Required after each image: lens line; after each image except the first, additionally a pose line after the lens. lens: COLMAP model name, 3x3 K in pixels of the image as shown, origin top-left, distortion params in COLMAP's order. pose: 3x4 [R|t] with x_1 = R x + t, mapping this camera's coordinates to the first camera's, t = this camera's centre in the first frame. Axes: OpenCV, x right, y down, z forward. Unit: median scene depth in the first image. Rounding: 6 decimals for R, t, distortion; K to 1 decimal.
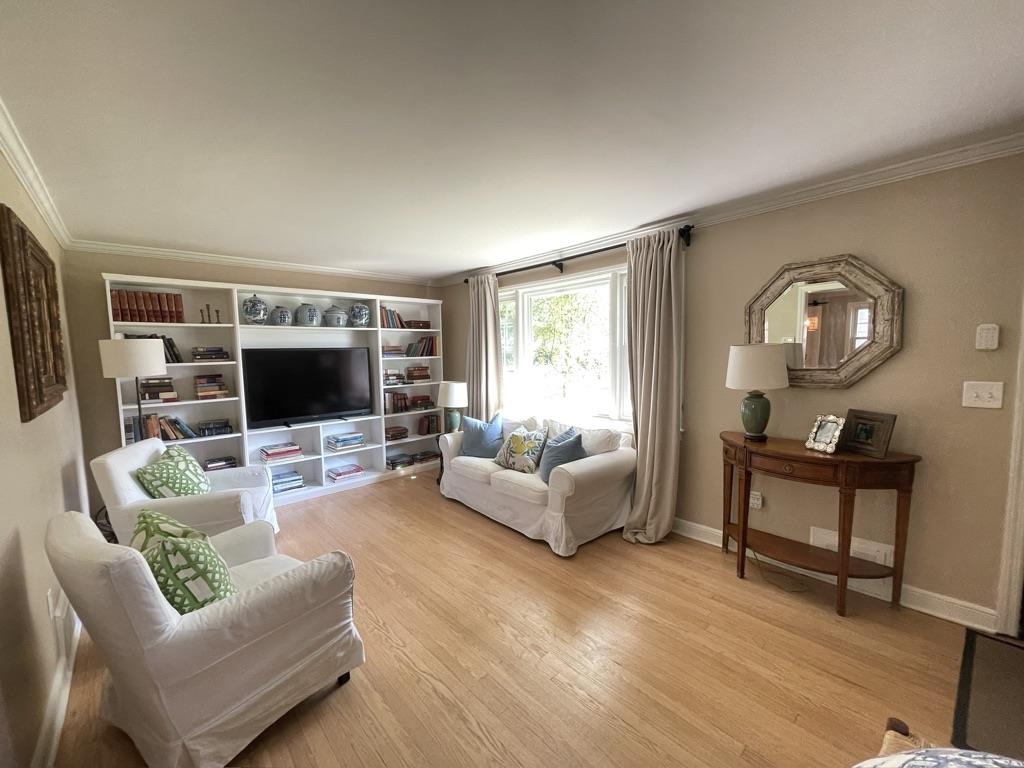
lens RADIAL K [[413.0, 0, 507.3], [0, 413.0, 387.8], [0, 0, 1]] dist [-0.001149, -0.000060]
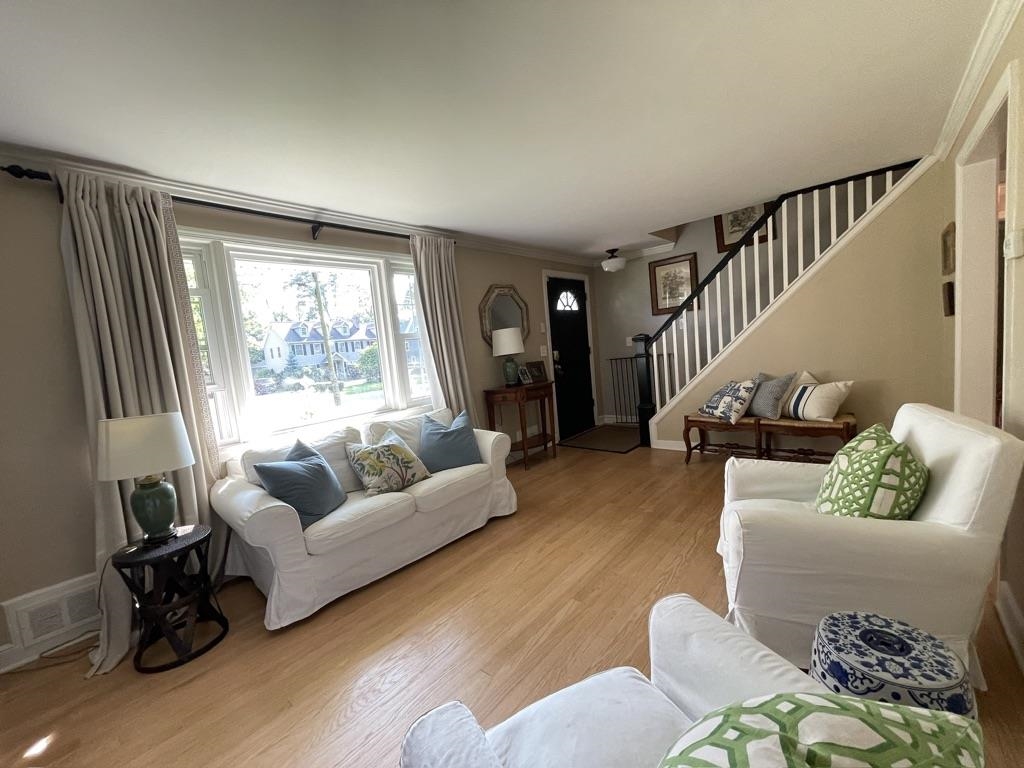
lens RADIAL K [[413.0, 0, 507.3], [0, 413.0, 387.8], [0, 0, 1]] dist [-0.001149, -0.000060]
pose [[-0.121684, -0.068461, 0.990205, -0.668588], [0.173790, 0.980738, 0.089163, -0.015244], [-0.977236, 0.182938, -0.107442, 0.767825]]
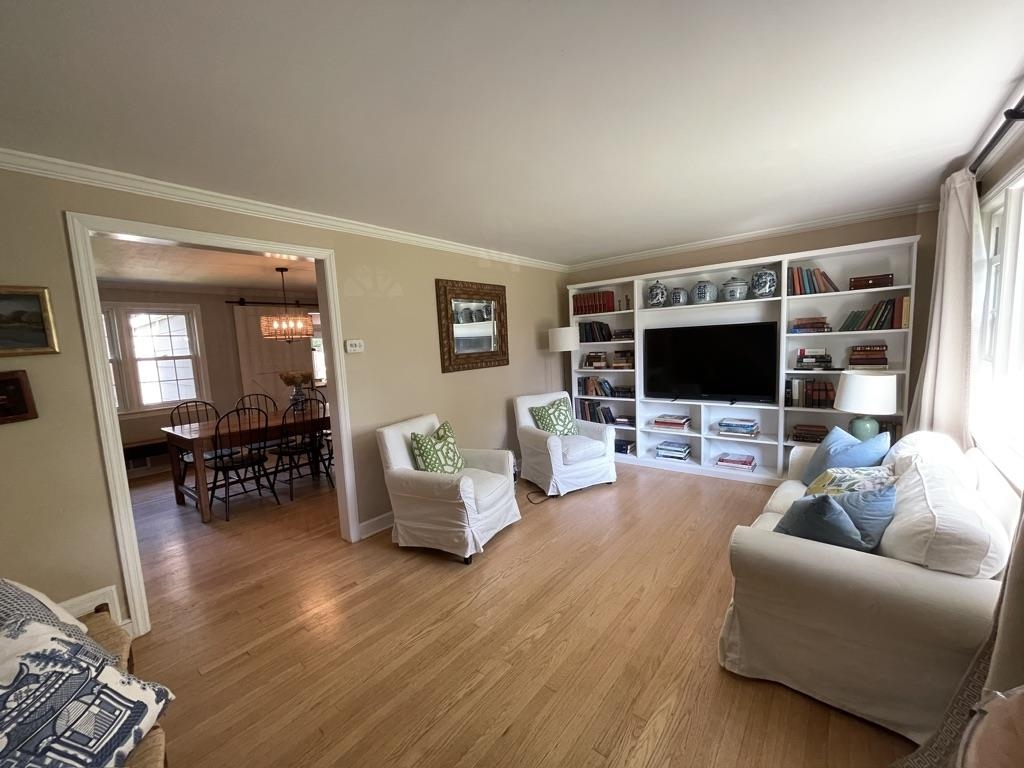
lens RADIAL K [[413.0, 0, 507.3], [0, 413.0, 387.8], [0, 0, 1]] dist [-0.001149, -0.000060]
pose [[0.147547, 0.120079, -0.981739, 0.460163], [-0.041847, 0.992472, 0.115103, -0.044748], [0.988169, 0.024100, 0.151461, 0.406098]]
